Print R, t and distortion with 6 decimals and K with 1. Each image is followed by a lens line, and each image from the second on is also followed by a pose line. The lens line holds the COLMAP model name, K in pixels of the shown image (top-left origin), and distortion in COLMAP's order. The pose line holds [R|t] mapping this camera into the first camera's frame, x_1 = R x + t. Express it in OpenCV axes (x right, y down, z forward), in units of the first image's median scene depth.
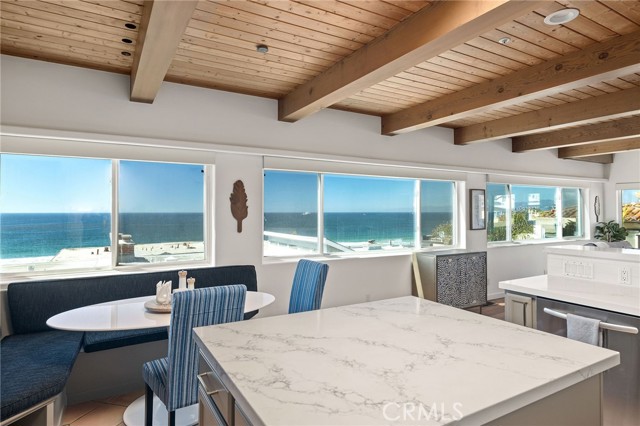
lens RADIAL K [[370.0, 0, 318.7], [0, 370.0, 204.6], [0, 0, 1]] dist [0.001607, -0.002925]
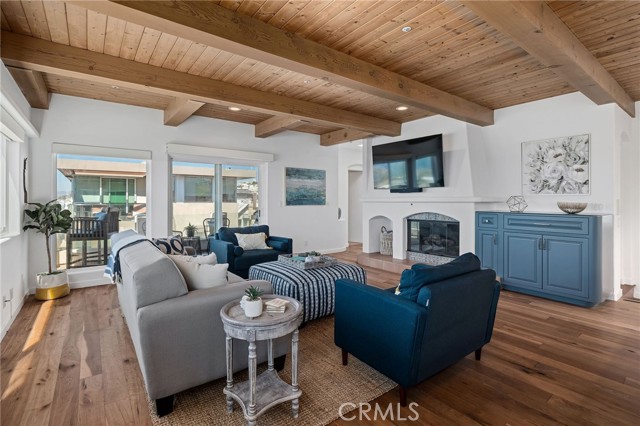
lens RADIAL K [[307.0, 0, 320.2], [0, 307.0, 201.3], [0, 0, 1]] dist [-0.000490, 0.000802]
pose [[-0.123736, -0.003800, 0.992308, 0.460140], [-0.020936, 0.999780, 0.001218, 0.075314], [-0.992094, -0.020625, -0.123789, 1.285143]]
